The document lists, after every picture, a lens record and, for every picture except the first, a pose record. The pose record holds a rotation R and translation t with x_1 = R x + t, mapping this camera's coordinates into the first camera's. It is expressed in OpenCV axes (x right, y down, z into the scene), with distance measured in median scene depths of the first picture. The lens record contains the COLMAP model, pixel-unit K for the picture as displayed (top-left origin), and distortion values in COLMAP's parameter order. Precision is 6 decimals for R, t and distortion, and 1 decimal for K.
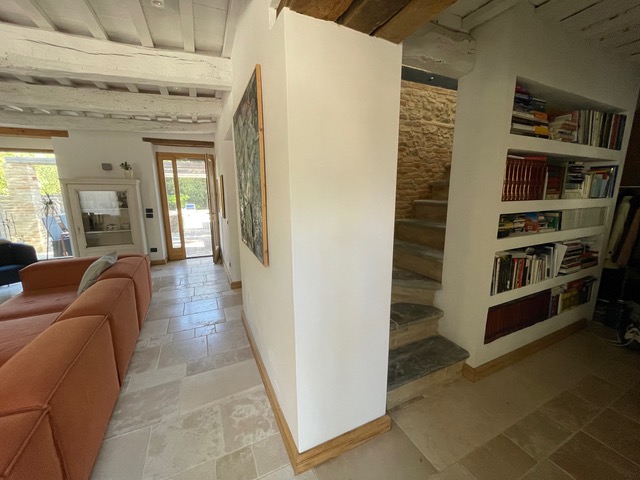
lens RADIAL K [[258.9, 0, 320.0], [0, 258.9, 240.0], [0, 0, 1]] dist [-0.000653, -0.000530]
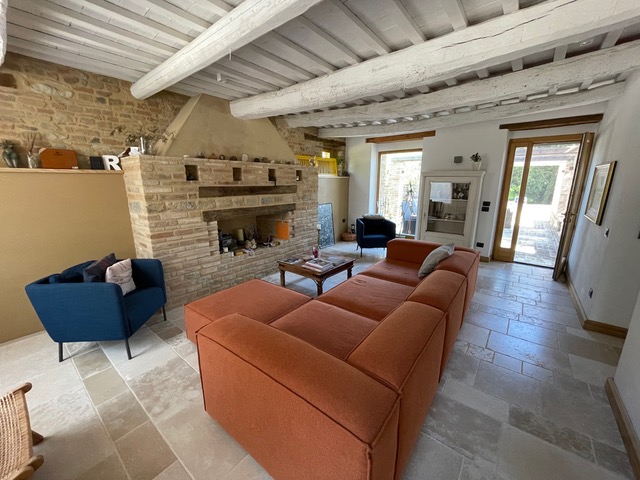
lens RADIAL K [[256.1, 0, 320.0], [0, 256.1, 240.0], [0, 0, 1]] dist [-0.000322, 0.000142]
pose [[0.446796, 0.207524, -0.870234, -0.098641], [-0.172890, 0.974416, 0.143604, -0.014806], [0.877771, 0.086293, 0.471244, 0.036856]]
